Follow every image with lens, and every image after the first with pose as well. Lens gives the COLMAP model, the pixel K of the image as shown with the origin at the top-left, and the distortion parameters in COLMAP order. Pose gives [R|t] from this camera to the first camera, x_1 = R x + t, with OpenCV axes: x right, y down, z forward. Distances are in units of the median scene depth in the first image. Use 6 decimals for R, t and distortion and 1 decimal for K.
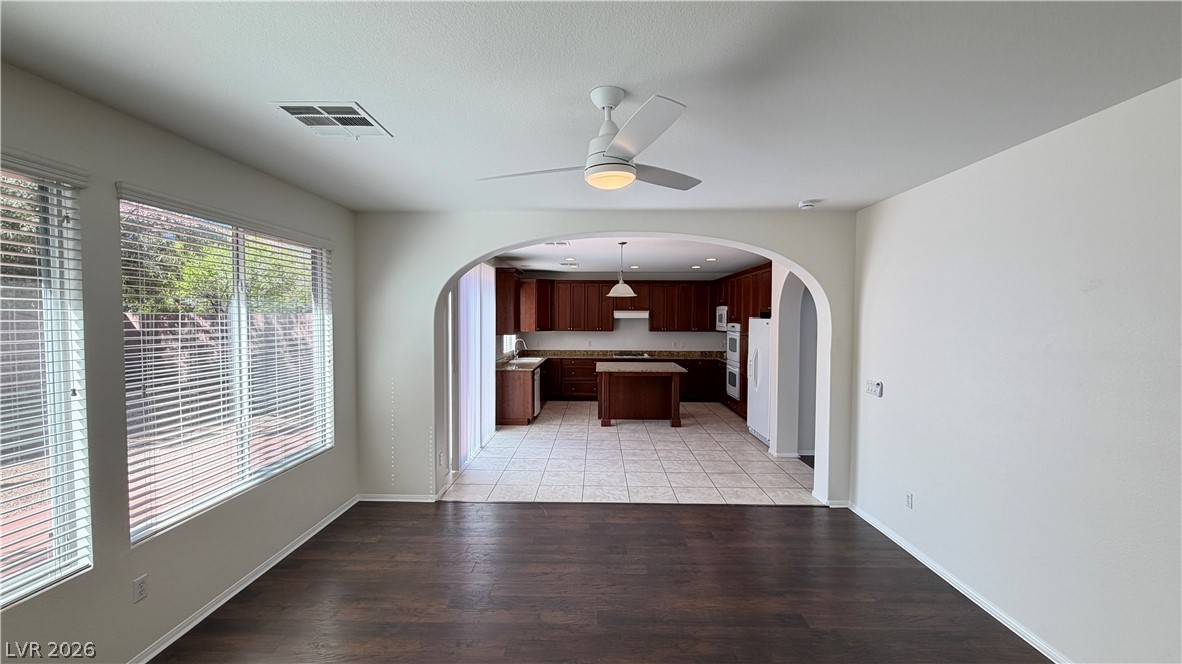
lens RADIAL K [[473.1, 0, 590.4], [0, 473.1, 335.3], [0, 0, 1]] dist [0.000470, 0.000040]
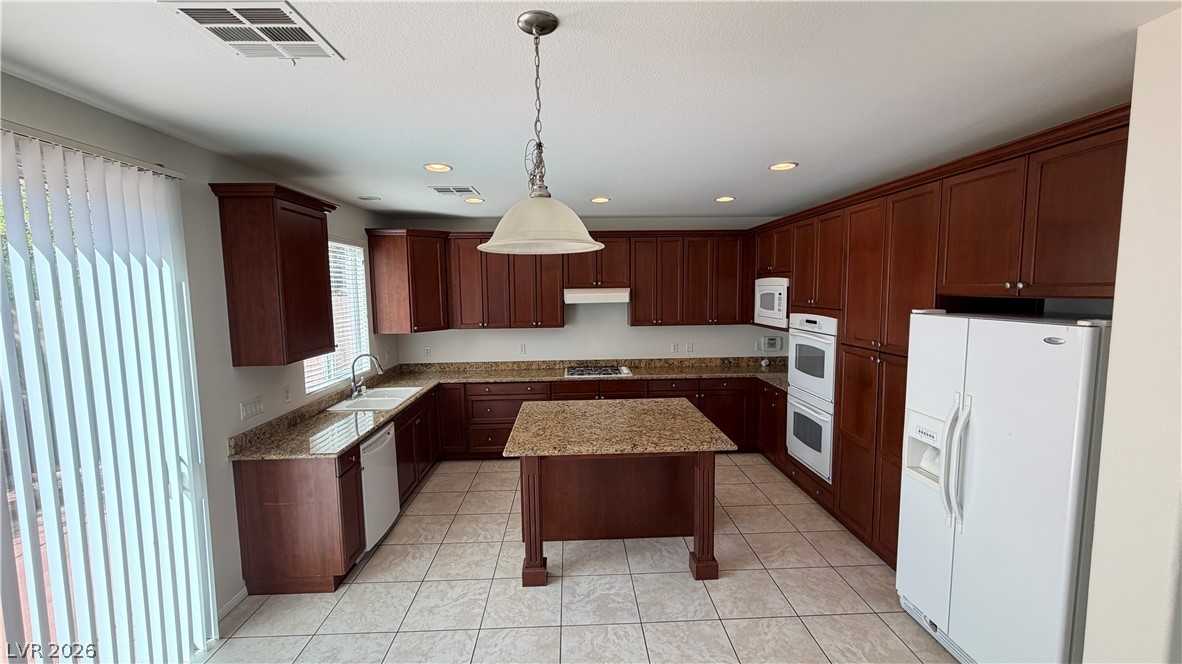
lens RADIAL K [[473.1, 0, 591.3], [0, 473.1, 330.9], [0, 0, 1]] dist [0.000470, 0.000040]
pose [[0.997878, -0.022175, 0.061216, 0.050284], [0.018959, 0.998434, 0.052624, -0.035011], [-0.062287, -0.051352, 0.996736, 0.499346]]
